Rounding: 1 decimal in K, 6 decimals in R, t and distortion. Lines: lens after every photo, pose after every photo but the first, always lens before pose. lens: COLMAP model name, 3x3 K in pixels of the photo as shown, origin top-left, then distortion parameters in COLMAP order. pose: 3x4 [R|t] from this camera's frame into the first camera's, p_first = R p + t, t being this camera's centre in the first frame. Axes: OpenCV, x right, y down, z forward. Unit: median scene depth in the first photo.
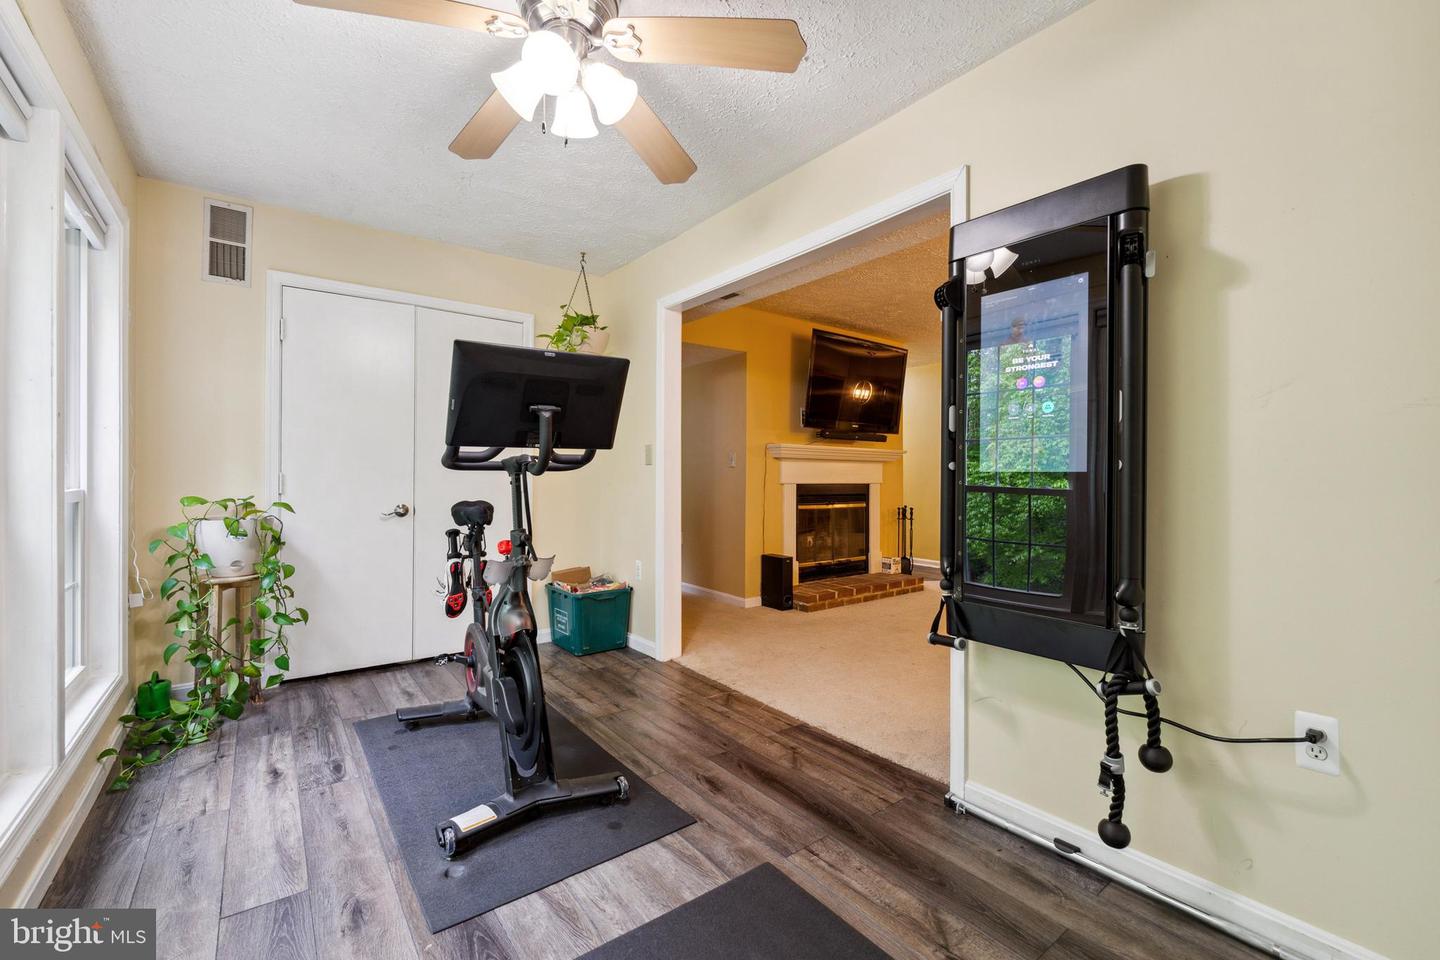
lens RADIAL K [[599.5, 0, 724.0], [0, 599.5, 475.7], [0, 0, 1]] dist [-0.001729, 0.000540]
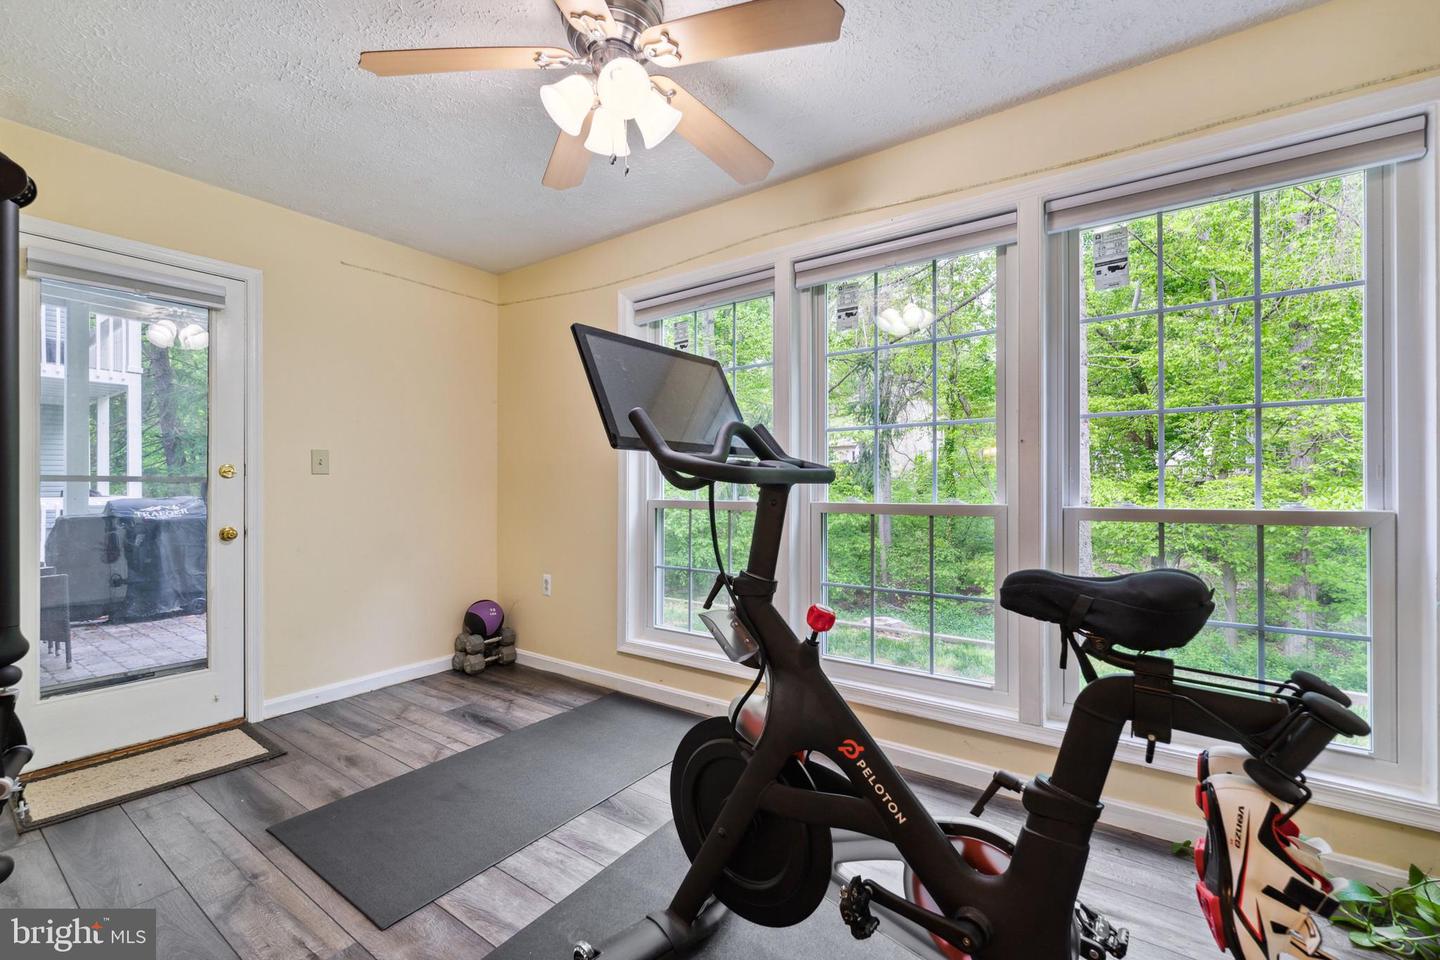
lens RADIAL K [[599.5, 0, 728.2], [0, 599.5, 488.7], [0, 0, 1]] dist [-0.001729, 0.000540]
pose [[-0.949147, -0.004266, -0.314805, -0.085926], [-0.005848, 0.999975, 0.004080, -0.005425], [0.314780, 0.005714, -0.949148, 1.335792]]
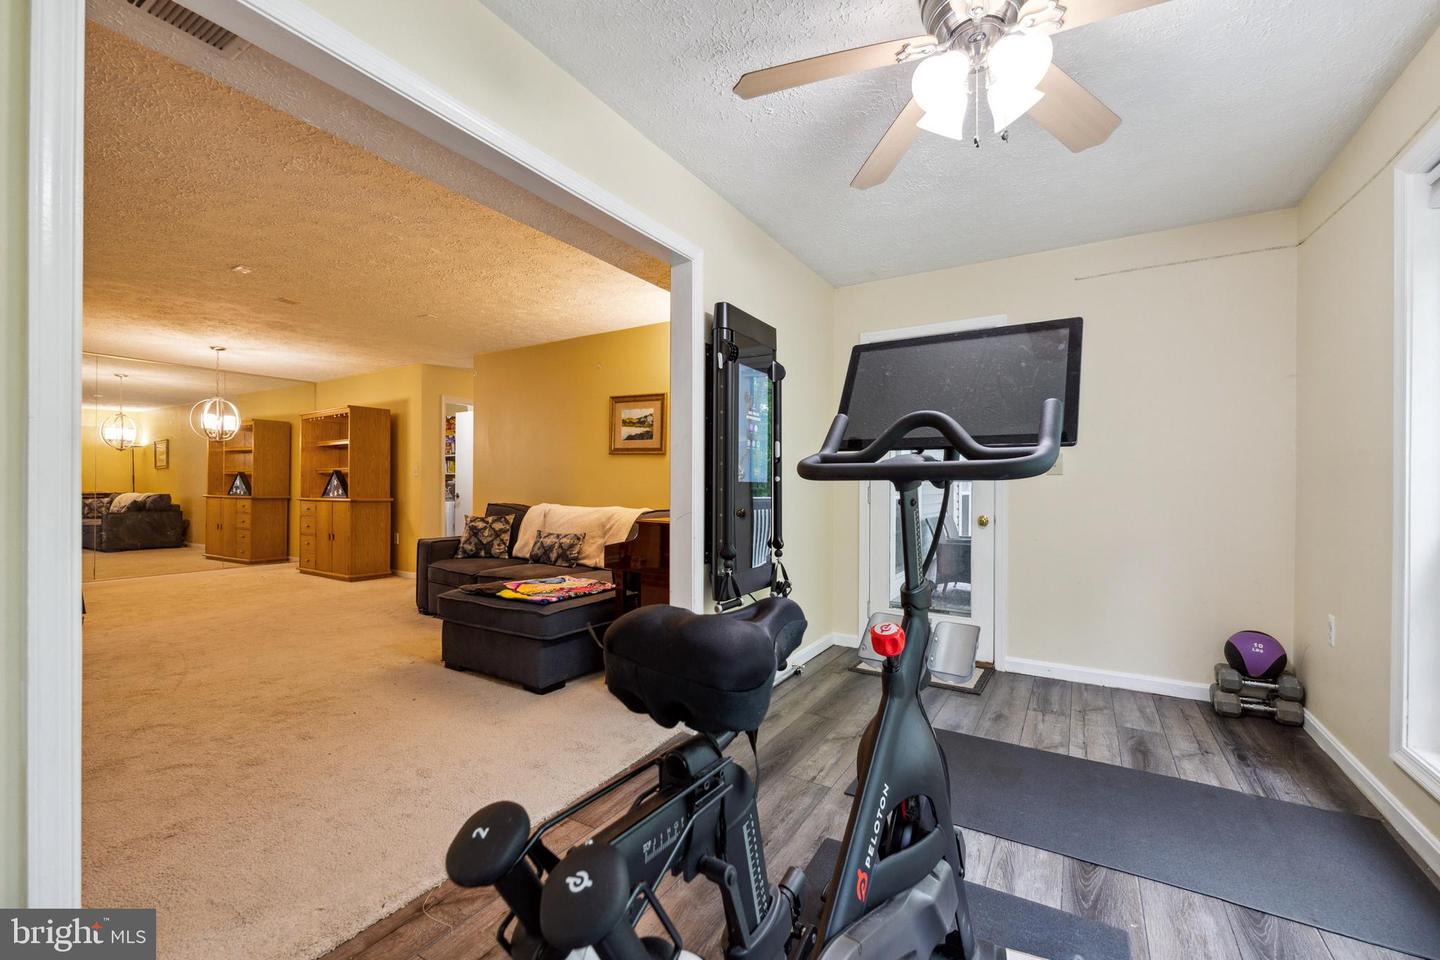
lens RADIAL K [[599.5, 0, 713.9], [0, 599.5, 482.9], [0, 0, 1]] dist [-0.001729, 0.000540]
pose [[-0.361680, -0.005177, 0.932288, -0.670728], [-0.007067, 0.999971, 0.002811, -0.005223], [-0.932275, -0.005572, -0.361707, 1.153570]]
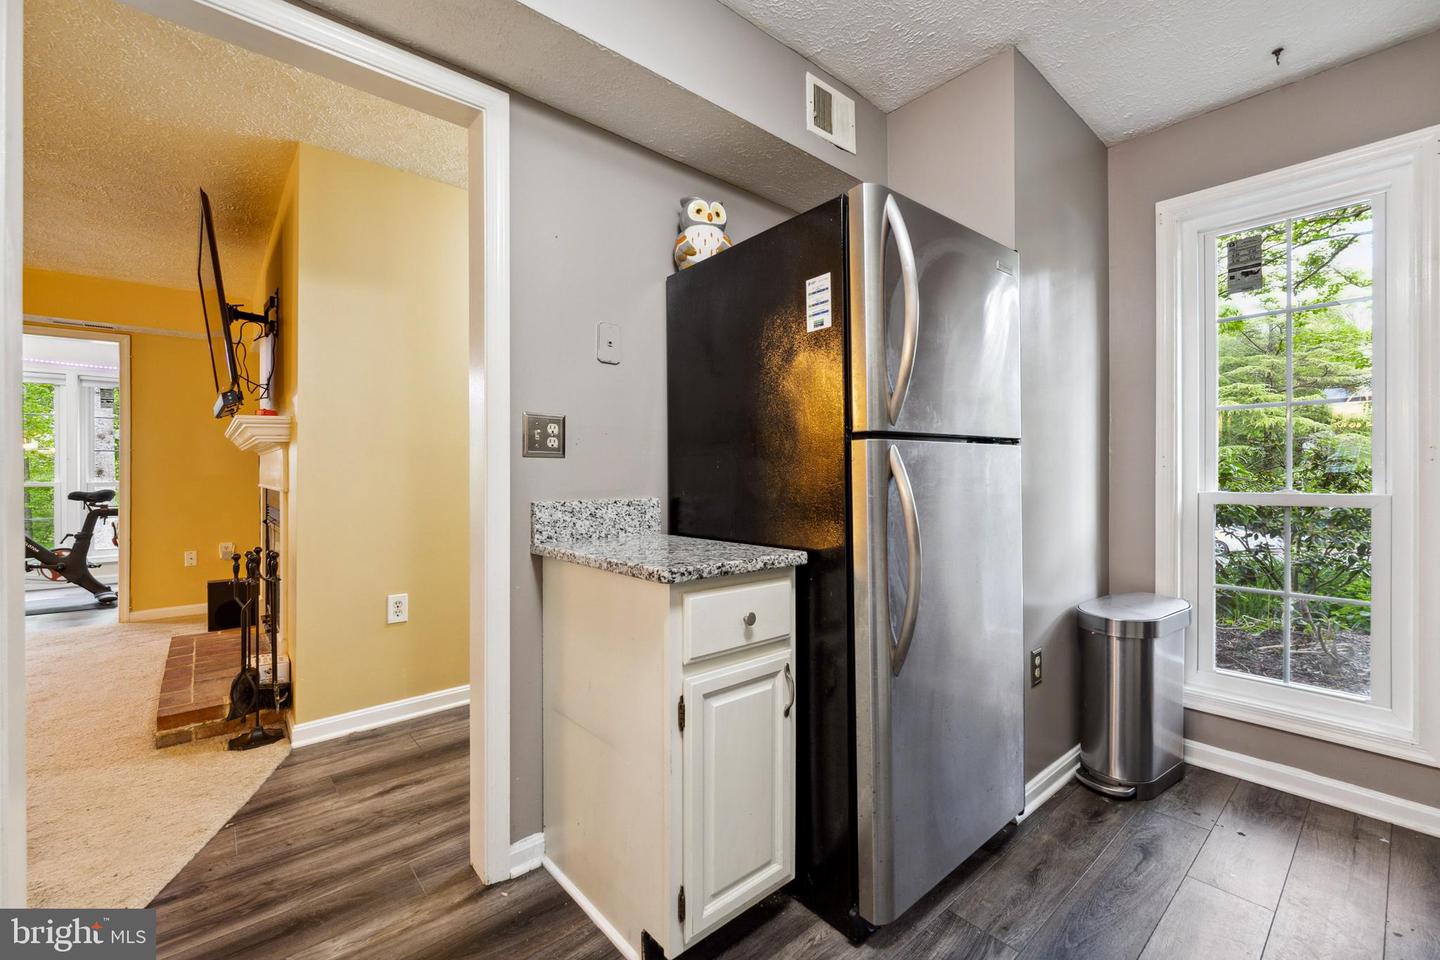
lens RADIAL K [[599.5, 0, 717.2], [0, 599.5, 474.9], [0, 0, 1]] dist [-0.001729, 0.000540]
pose [[0.054274, -0.003749, -0.998519, 1.757120], [-0.000413, 0.999993, -0.003777, 0.000161], [0.998526, 0.000617, 0.054272, 3.097015]]
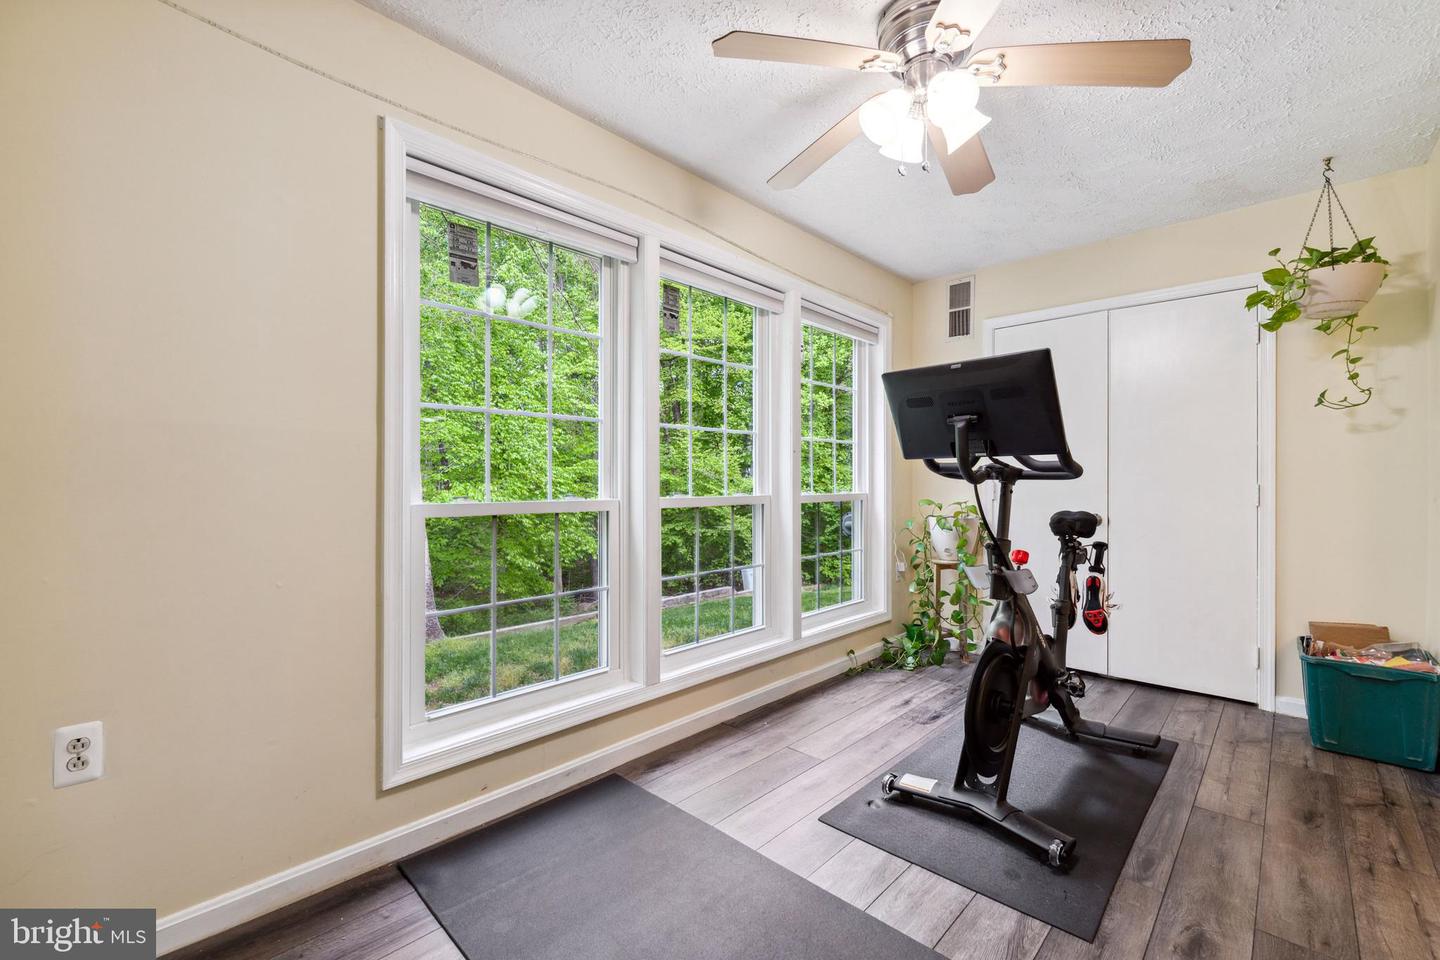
lens RADIAL K [[599.5, 0, 721.0], [0, 599.5, 476.1], [0, 0, 1]] dist [-0.001729, 0.000540]
pose [[0.169978, -0.013098, -0.985361, 0.471020], [-0.002042, 0.999905, -0.013644, 0.000567], [0.985446, 0.004331, 0.169935, 0.309164]]
